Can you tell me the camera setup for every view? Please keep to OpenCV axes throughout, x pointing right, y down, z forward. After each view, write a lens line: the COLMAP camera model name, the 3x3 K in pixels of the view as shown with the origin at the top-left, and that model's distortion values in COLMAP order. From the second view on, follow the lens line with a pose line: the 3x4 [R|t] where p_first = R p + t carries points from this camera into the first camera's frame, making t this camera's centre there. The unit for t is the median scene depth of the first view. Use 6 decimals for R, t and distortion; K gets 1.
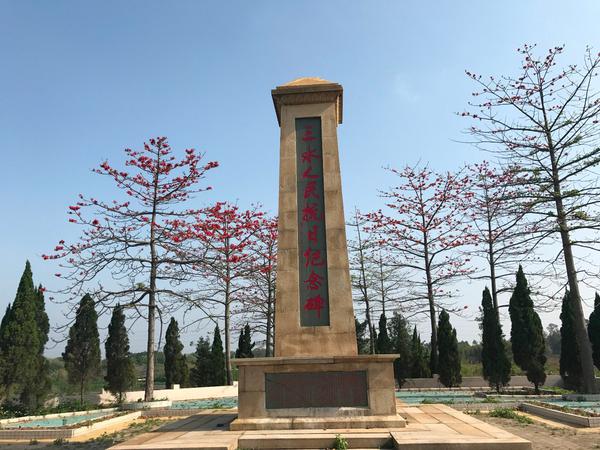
lens RADIAL K [[493.7, 0, 299.4], [0, 493.7, 225.5], [0, 0, 1]] dist [0.036248, 0.001284]
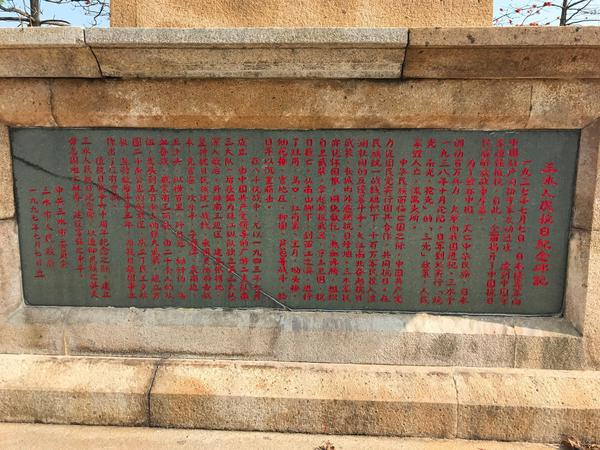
lens RADIAL K [[493.7, 0, 299.4], [0, 493.7, 224.7], [0, 0, 1]] dist [0.036248, 0.001284]
pose [[0.998629, 0.031582, 0.041755, 0.030883], [-0.046117, 0.908176, 0.416041, 0.259732], [-0.024782, -0.417396, 0.908387, 0.847135]]
